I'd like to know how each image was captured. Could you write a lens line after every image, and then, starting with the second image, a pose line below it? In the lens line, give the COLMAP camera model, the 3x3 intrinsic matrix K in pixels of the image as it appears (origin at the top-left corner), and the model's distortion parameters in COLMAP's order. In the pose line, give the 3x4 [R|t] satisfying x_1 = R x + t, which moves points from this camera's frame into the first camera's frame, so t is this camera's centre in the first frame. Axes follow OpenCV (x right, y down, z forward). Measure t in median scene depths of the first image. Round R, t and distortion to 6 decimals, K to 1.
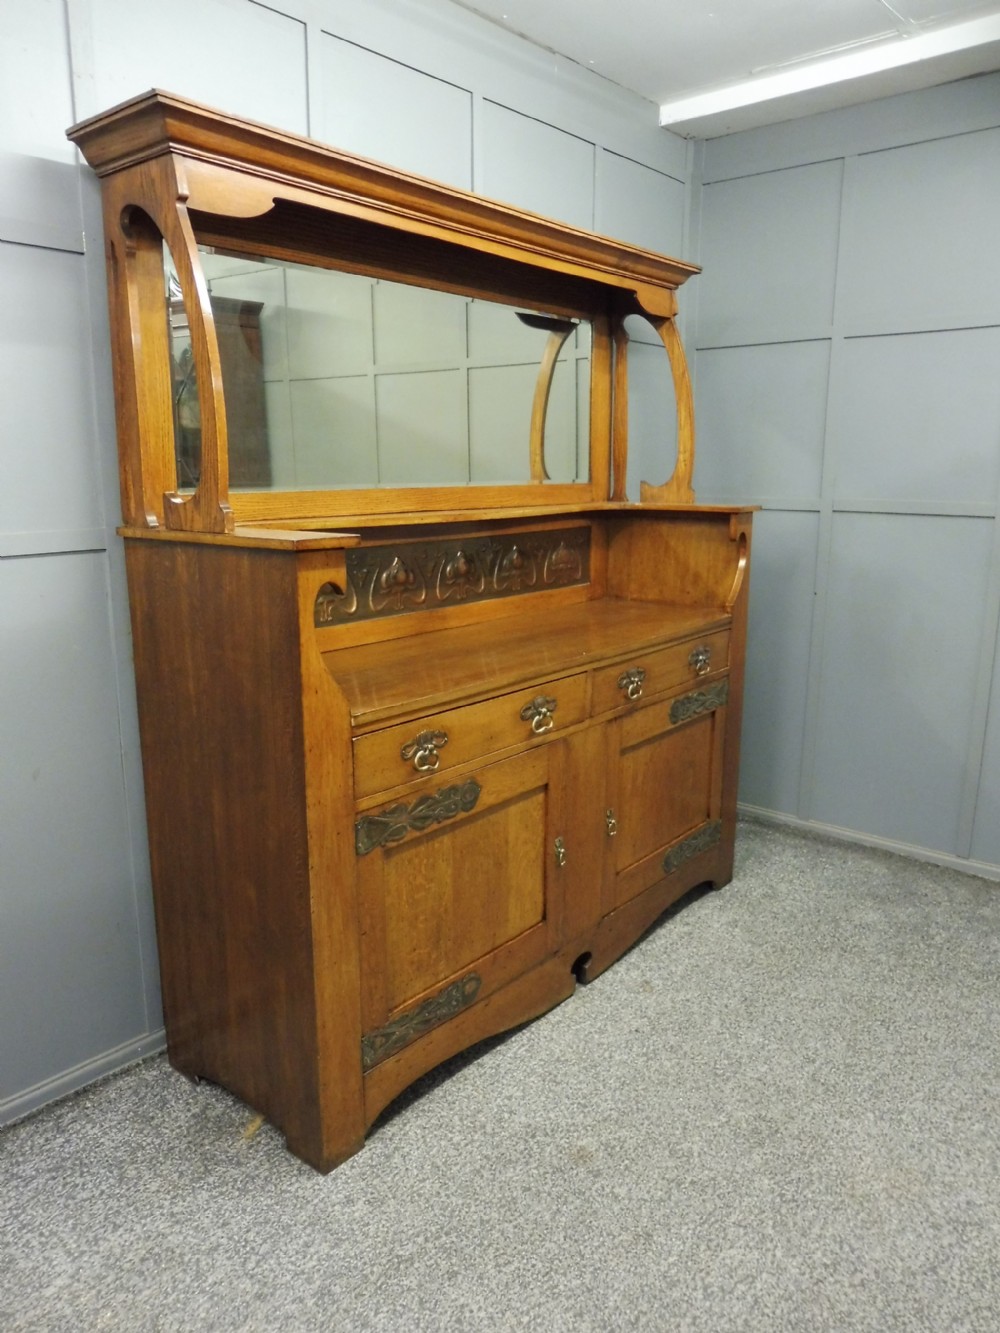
lens RADIAL K [[972.5, 0, 499.4], [0, 972.5, 661.6], [0, 0, 1]] dist [-0.045221, 0.002702]
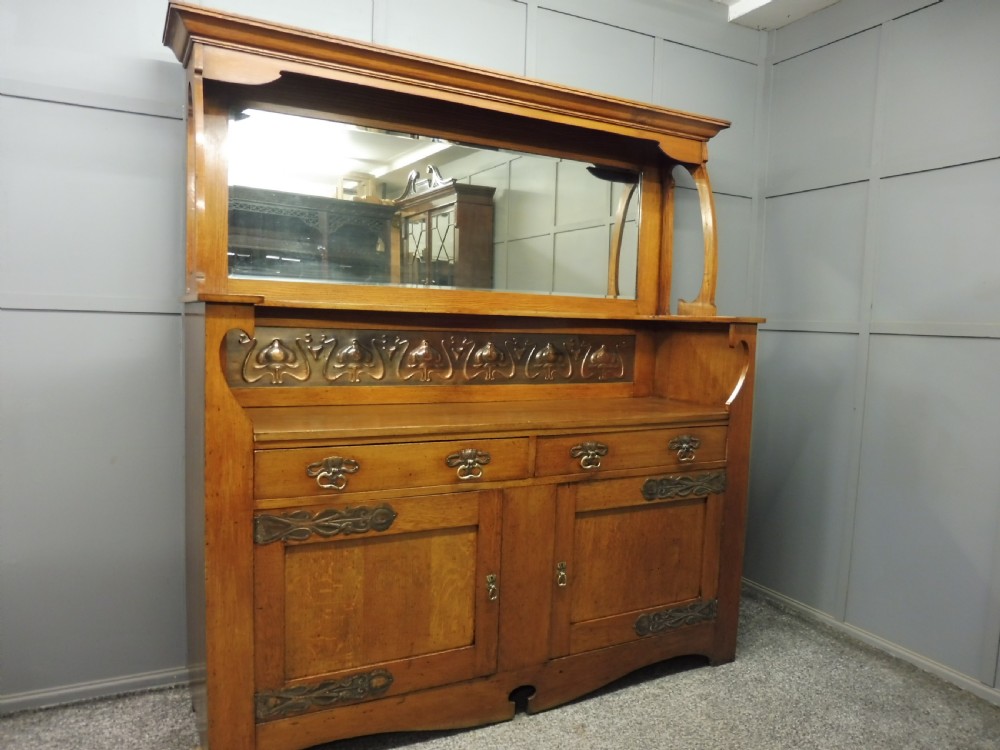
lens RADIAL K [[729.6, 0, 506.9], [0, 729.6, 374.1], [0, 0, 1]] dist [-0.045221, 0.002702]
pose [[0.923600, 0.057225, -0.379062, 0.411342], [-0.108241, 0.987491, -0.114657, 0.040803], [0.367759, 0.146928, 0.918240, 0.163617]]
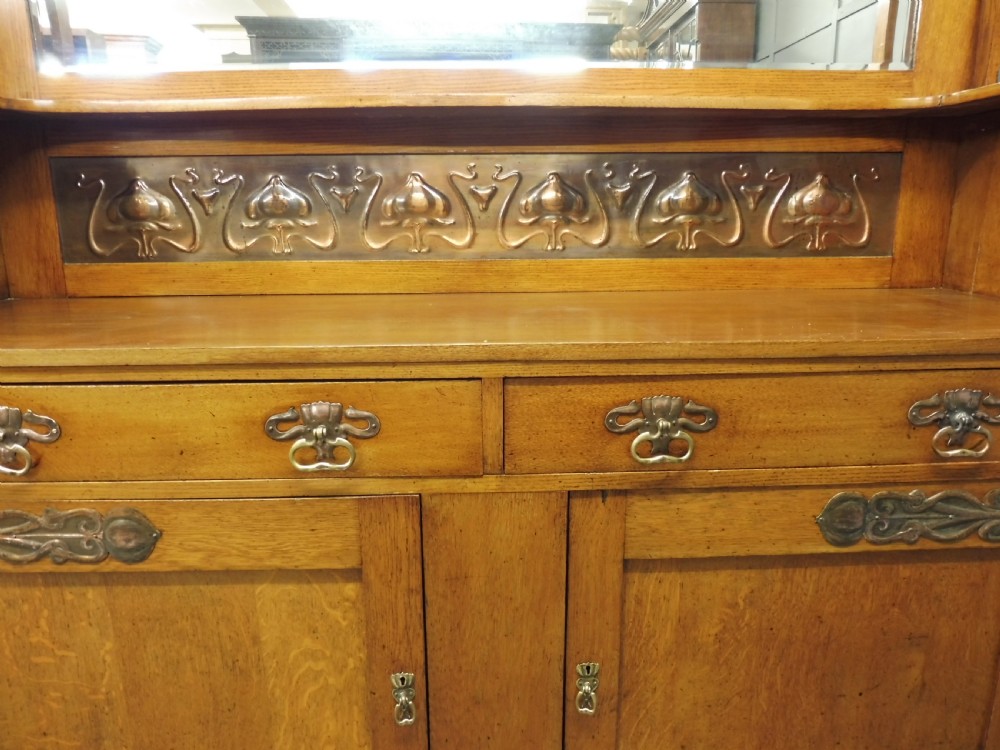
lens RADIAL K [[729.6, 0, 503.7], [0, 729.6, 378.1], [0, 0, 1]] dist [-0.045221, 0.002702]
pose [[0.659359, 0.171455, -0.732017, 0.374812], [-0.144661, 0.984388, 0.100264, -0.029269], [0.737780, 0.039785, 0.673868, 0.786012]]
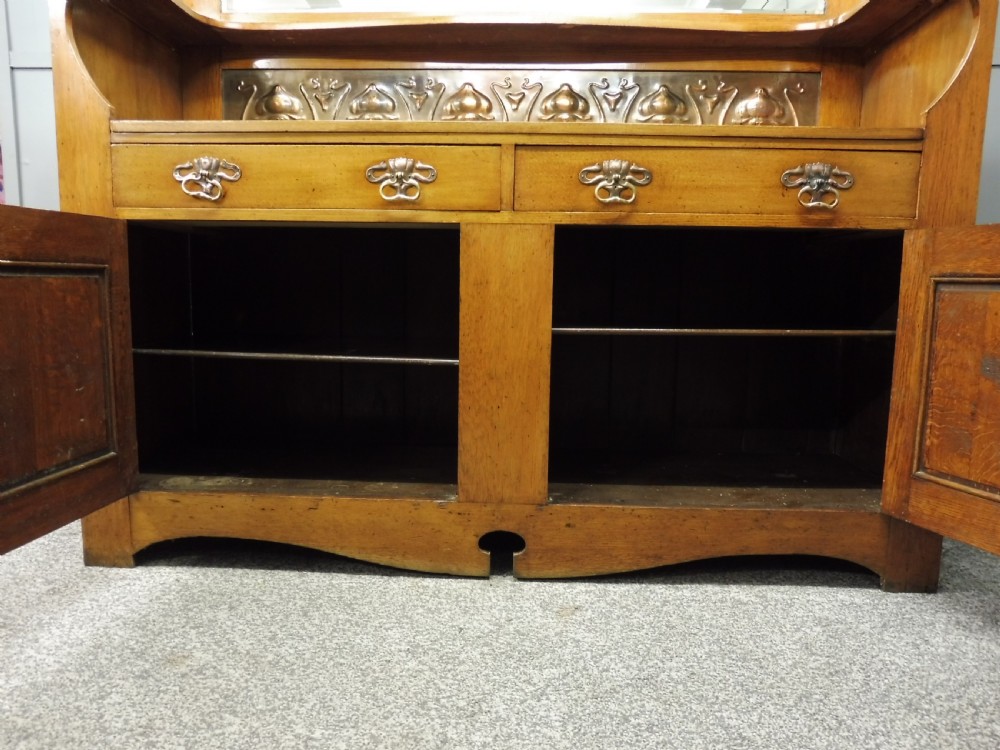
lens RADIAL K [[729.6, 0, 501.9], [0, 729.6, 380.3], [0, 0, 1]] dist [-0.045221, 0.002702]
pose [[0.597894, 0.109031, -0.794125, 0.590507], [-0.176234, 0.984345, 0.002462, 0.200154], [0.781962, 0.138480, 0.607749, 0.693401]]
